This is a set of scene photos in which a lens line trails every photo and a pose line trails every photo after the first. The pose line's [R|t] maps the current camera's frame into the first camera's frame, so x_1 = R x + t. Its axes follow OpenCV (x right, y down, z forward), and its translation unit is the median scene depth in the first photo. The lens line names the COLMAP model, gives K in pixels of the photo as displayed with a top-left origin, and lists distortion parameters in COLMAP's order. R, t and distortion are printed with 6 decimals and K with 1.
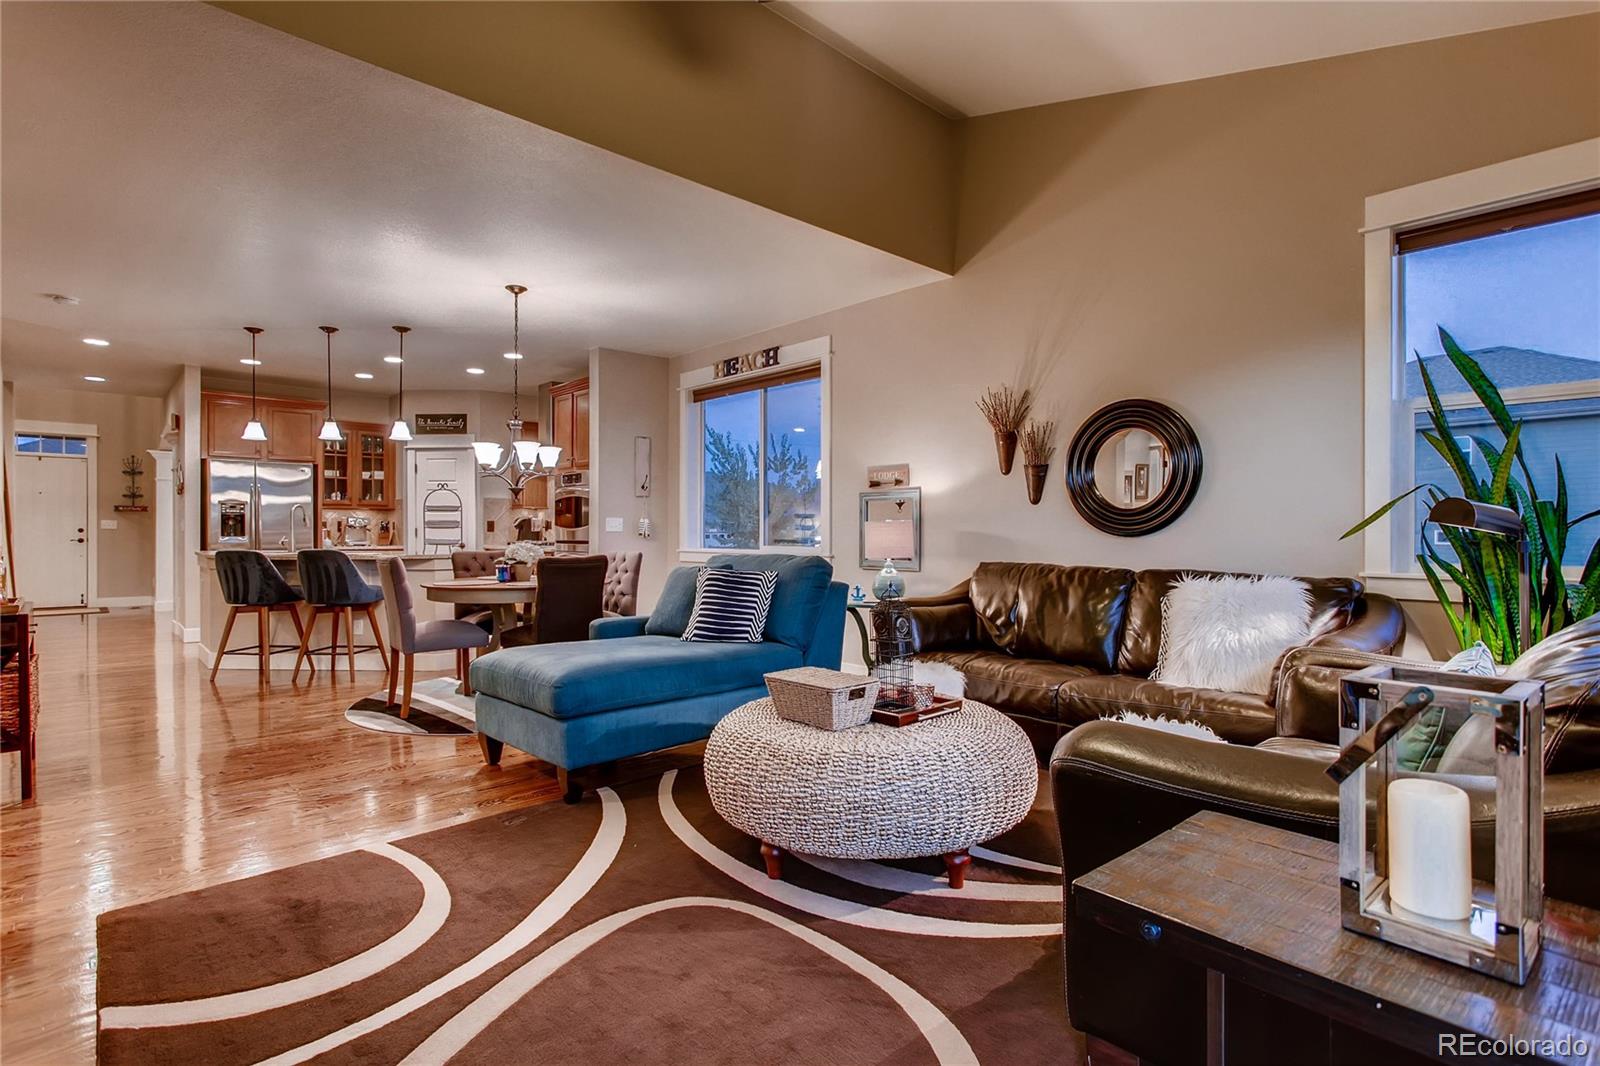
lens RADIAL K [[773.2, 0, 793.4], [0, 773.2, 531.5], [0, 0, 1]] dist [-0.004961, -0.000371]
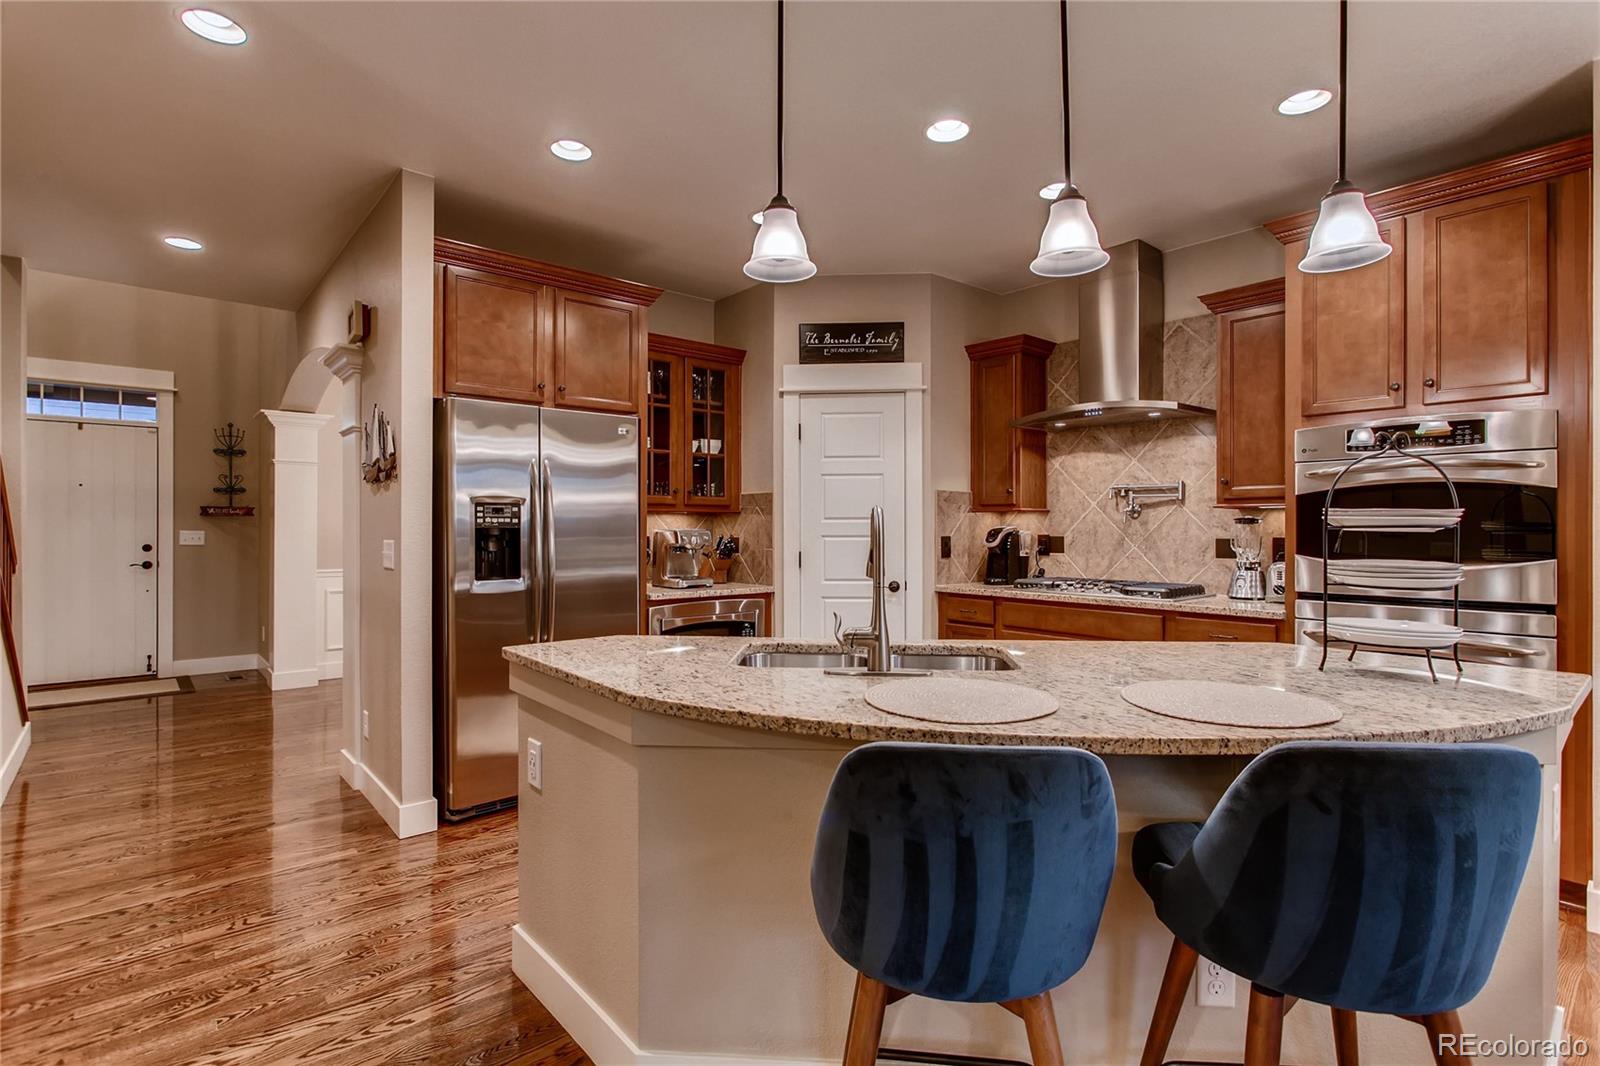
lens RADIAL K [[773.2, 0, 796.3], [0, 773.2, 528.8], [0, 0, 1]] dist [-0.004961, -0.000371]
pose [[0.999379, -0.000935, -0.035226, -0.476490], [0.000904, 0.999999, -0.000895, -0.018375], [0.035227, 0.000862, 0.999379, 0.499034]]
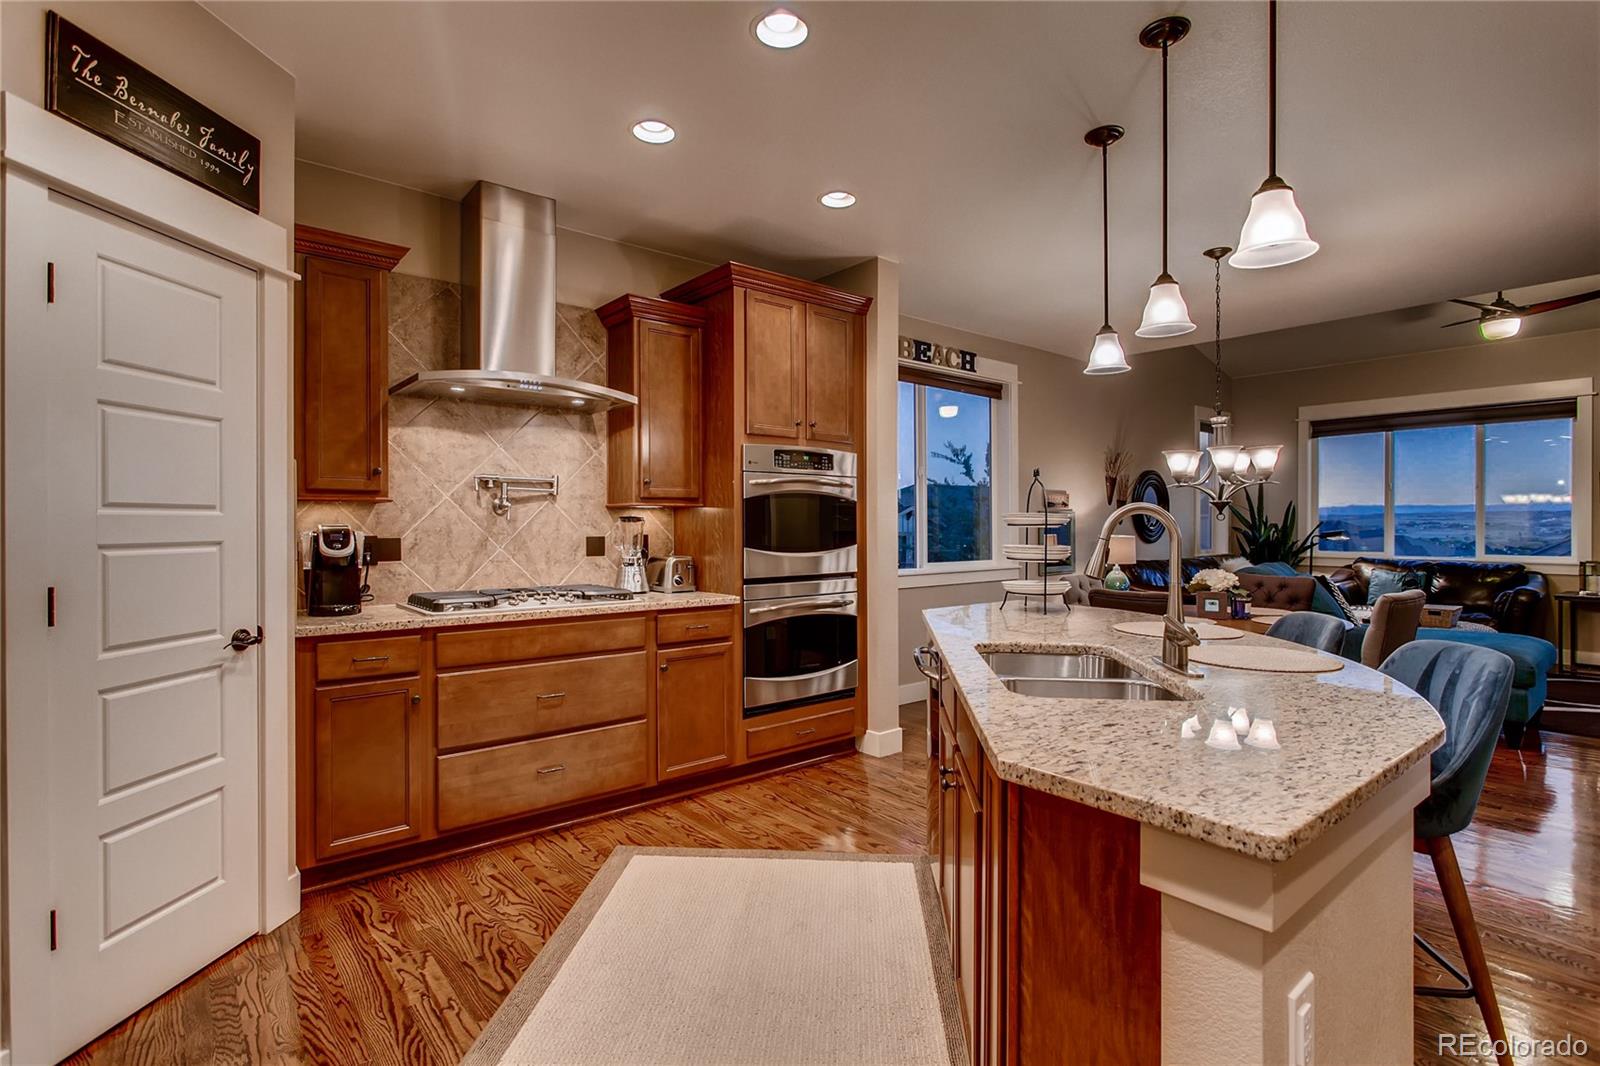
lens RADIAL K [[773.2, 0, 801.9], [0, 773.2, 525.3], [0, 0, 1]] dist [-0.004961, -0.000371]
pose [[0.053224, -0.001181, 0.998582, -0.680159], [0.003341, 0.999994, 0.001004, -0.019438], [-0.998577, 0.003283, 0.053228, 0.801405]]
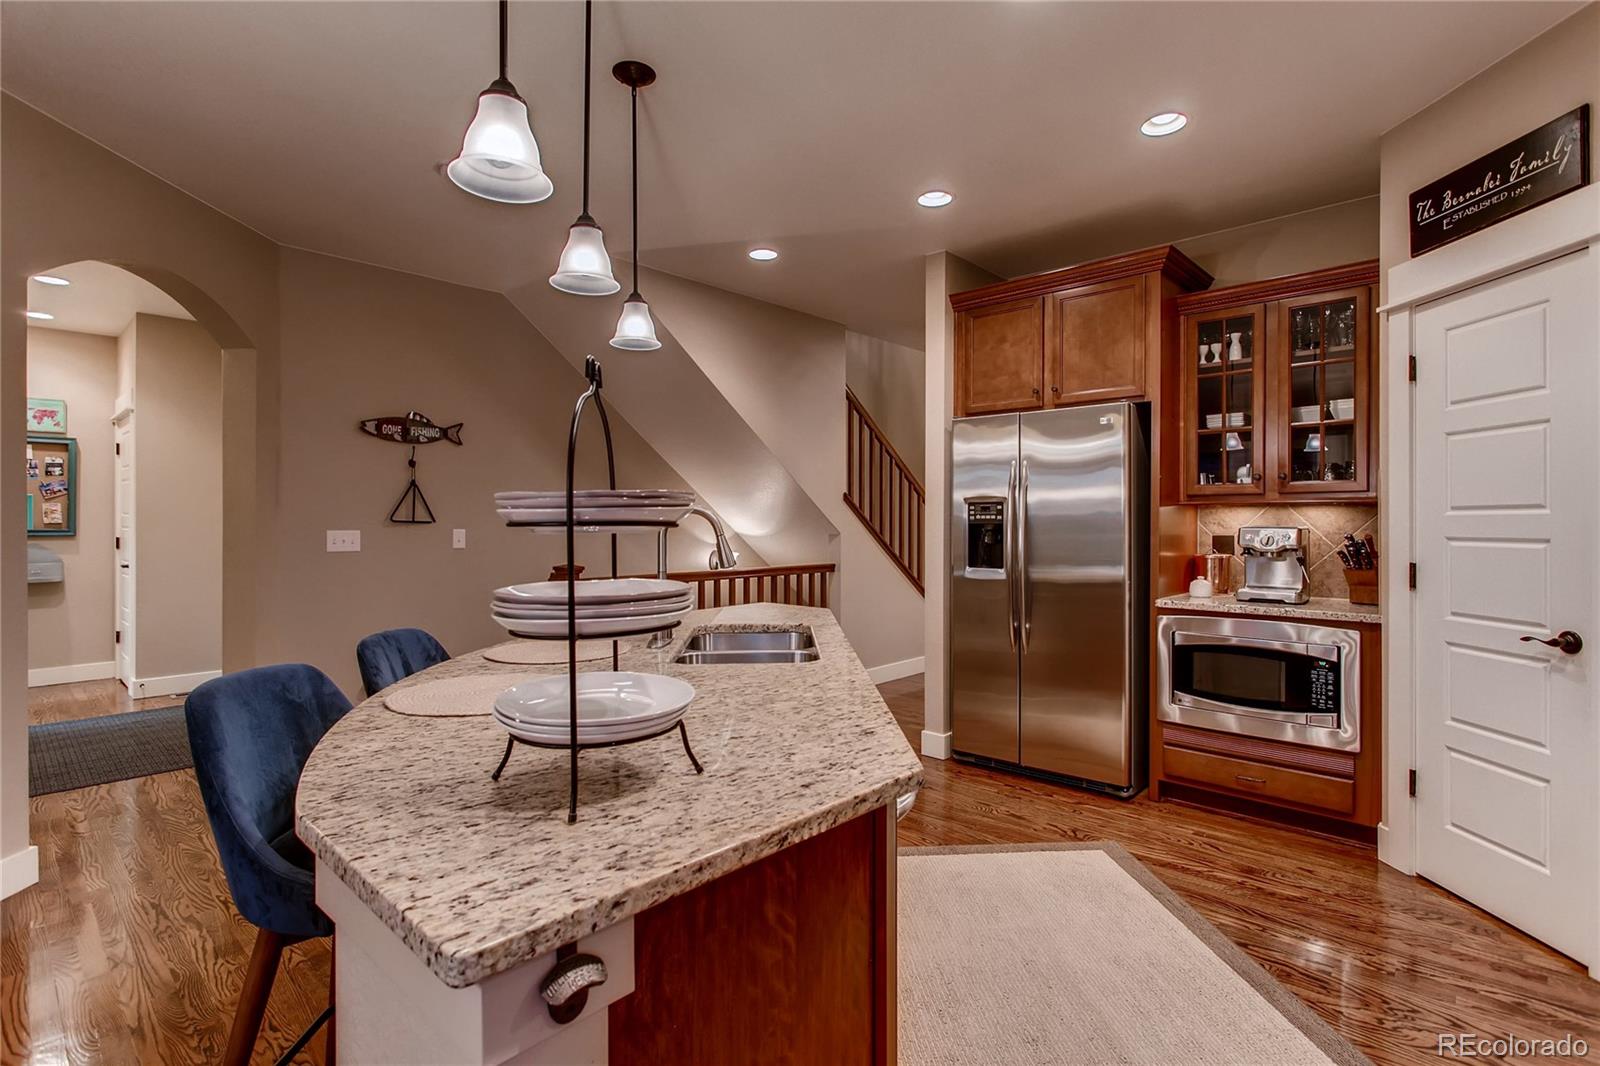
lens RADIAL K [[773.2, 0, 791.0], [0, 773.2, 523.8], [0, 0, 1]] dist [-0.004961, -0.000371]
pose [[0.067174, 0.001111, -0.997741, -0.197751], [-0.002285, 0.999997, 0.000960, -0.019366], [0.997739, 0.002215, 0.067177, 0.734621]]
